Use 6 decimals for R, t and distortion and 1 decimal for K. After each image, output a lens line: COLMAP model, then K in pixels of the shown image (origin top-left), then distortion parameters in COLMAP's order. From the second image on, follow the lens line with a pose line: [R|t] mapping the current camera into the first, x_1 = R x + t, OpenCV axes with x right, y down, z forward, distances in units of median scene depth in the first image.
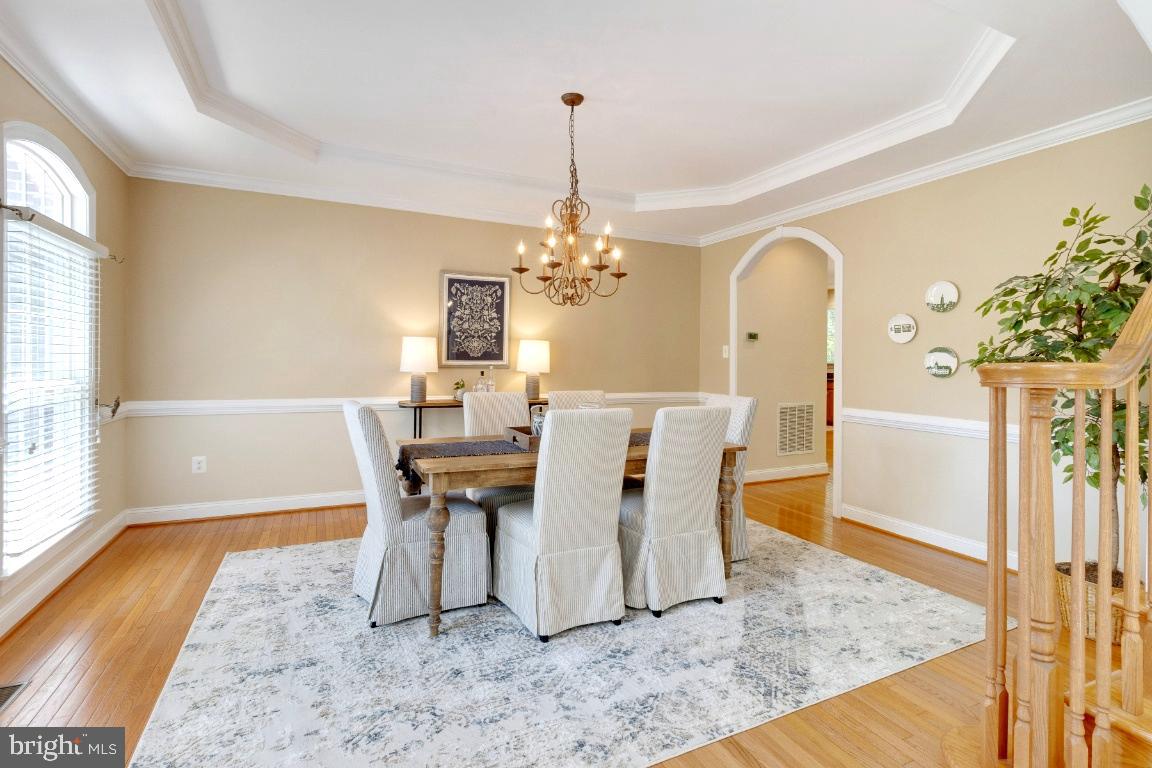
lens RADIAL K [[536.7, 0, 583.5], [0, 536.7, 359.8], [0, 0, 1]] dist [0.000006, 0.000530]
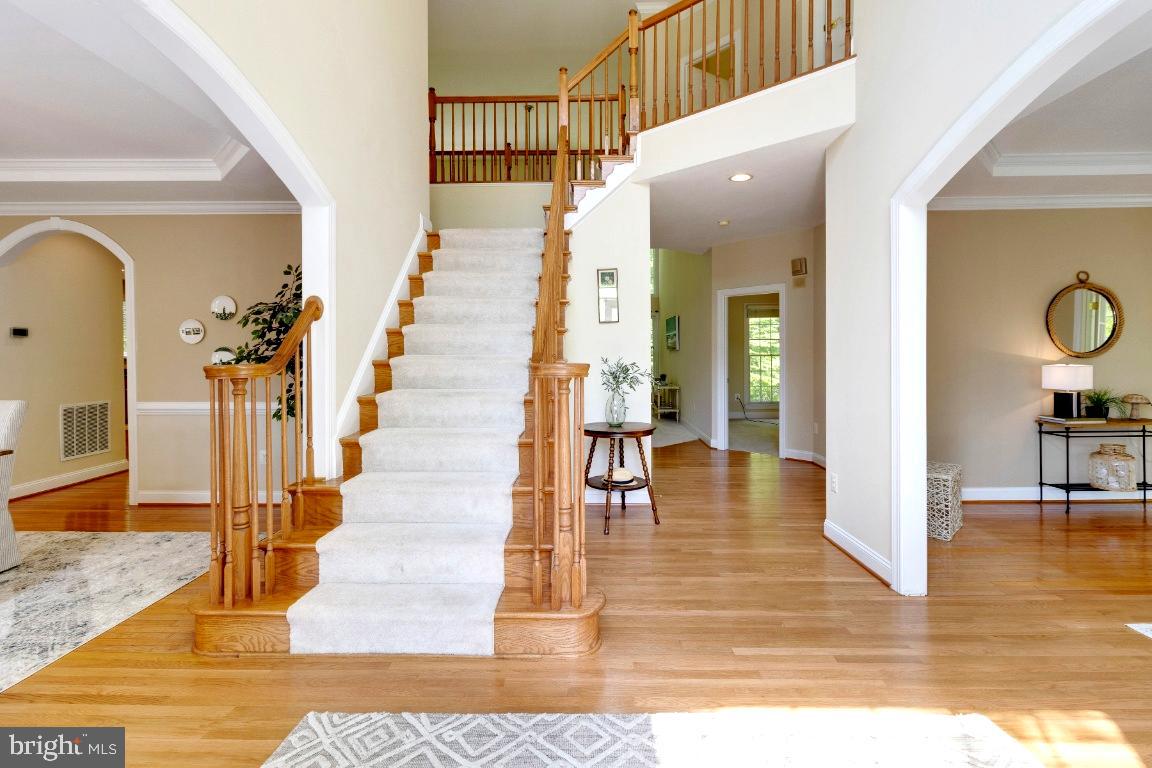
lens RADIAL K [[536.7, 0, 583.5], [0, 536.7, 359.8], [0, 0, 1]] dist [0.000006, 0.000530]
pose [[0.444846, -0.024537, 0.895271, -0.121072], [0.008529, 0.999695, 0.023161, -0.020696], [-0.895566, -0.002667, 0.444920, -0.418915]]
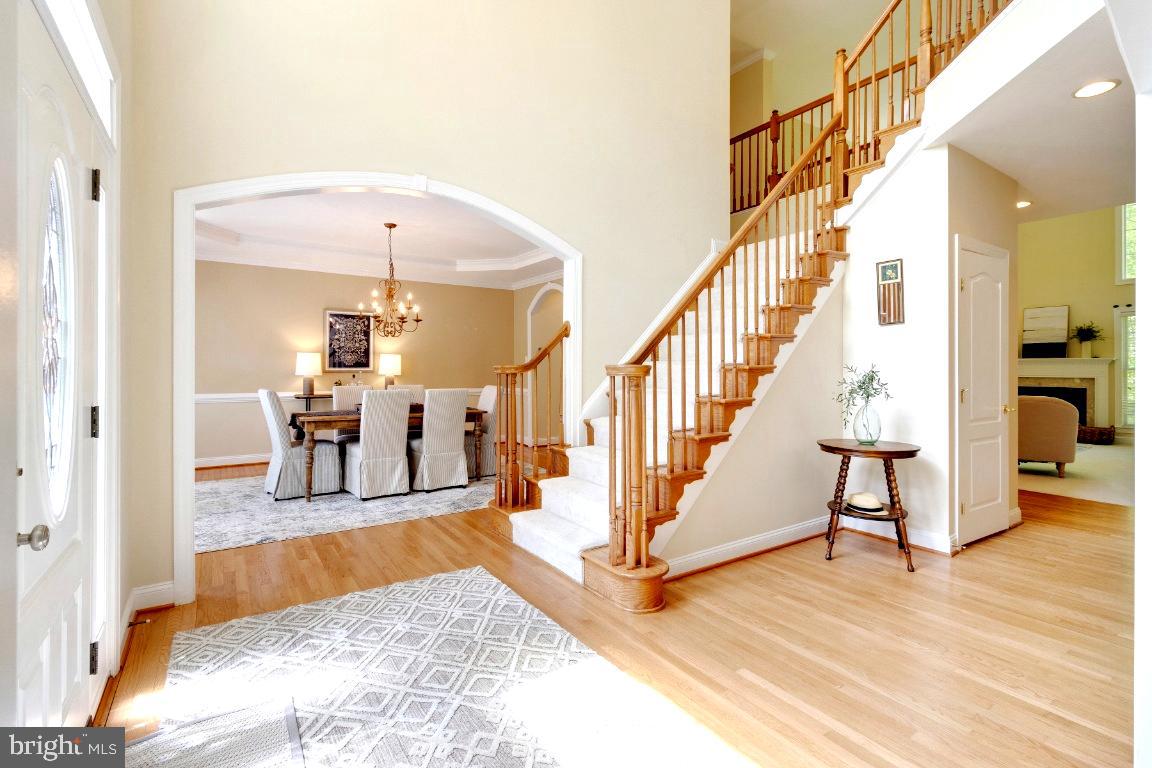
lens RADIAL K [[550.2, 0, 599.2], [0, 550.2, 367.9], [0, 0, 1]] dist [-0.001788, -0.000135]
pose [[0.988763, -0.010590, 0.149118, 0.447443], [0.010266, 0.999943, 0.002947, 0.007334], [-0.149140, -0.001383, 0.988815, -1.084324]]
